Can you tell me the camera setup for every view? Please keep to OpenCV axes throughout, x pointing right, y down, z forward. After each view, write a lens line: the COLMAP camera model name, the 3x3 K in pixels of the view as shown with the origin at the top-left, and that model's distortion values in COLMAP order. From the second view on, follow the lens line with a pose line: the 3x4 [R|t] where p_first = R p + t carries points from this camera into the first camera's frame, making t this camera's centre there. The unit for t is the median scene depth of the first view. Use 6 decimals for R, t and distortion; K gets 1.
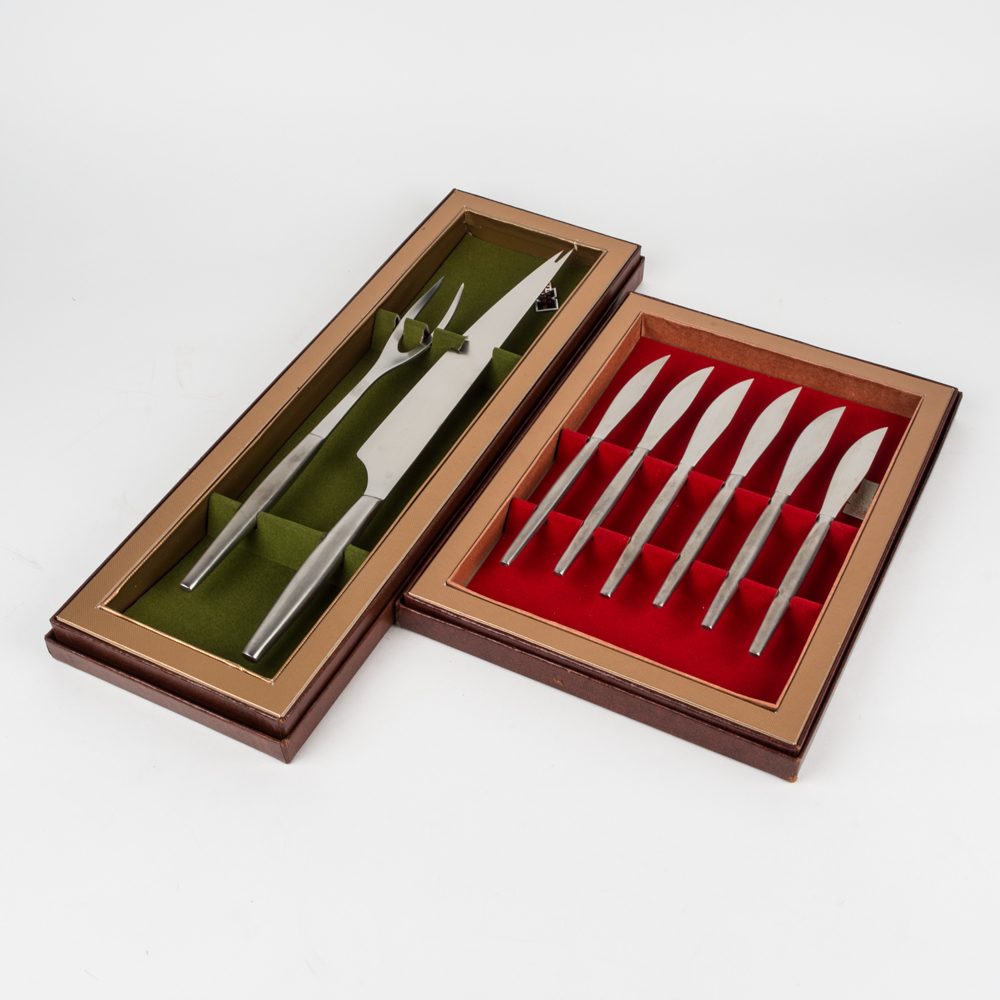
lens RADIAL K [[1497.2, 0, 500.0], [0, 1497.2, 500.0], [0, 0, 1]] dist [-0.014622, -0.008053]
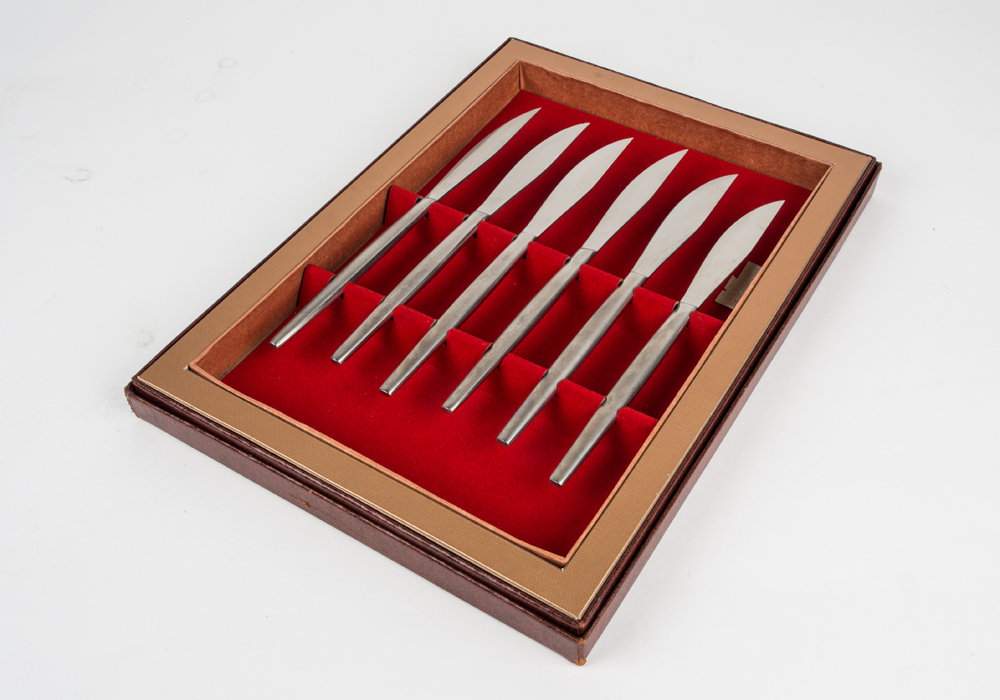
lens RADIAL K [[1075.3, 0, 542.5], [0, 1075.3, 348.7], [0, 0, 1]] dist [-0.017387, -0.005497]
pose [[0.996982, 0.049612, -0.059719, 0.163851], [-0.045534, 0.996659, 0.067809, -0.001224], [0.062883, -0.064885, 0.995909, 0.392544]]
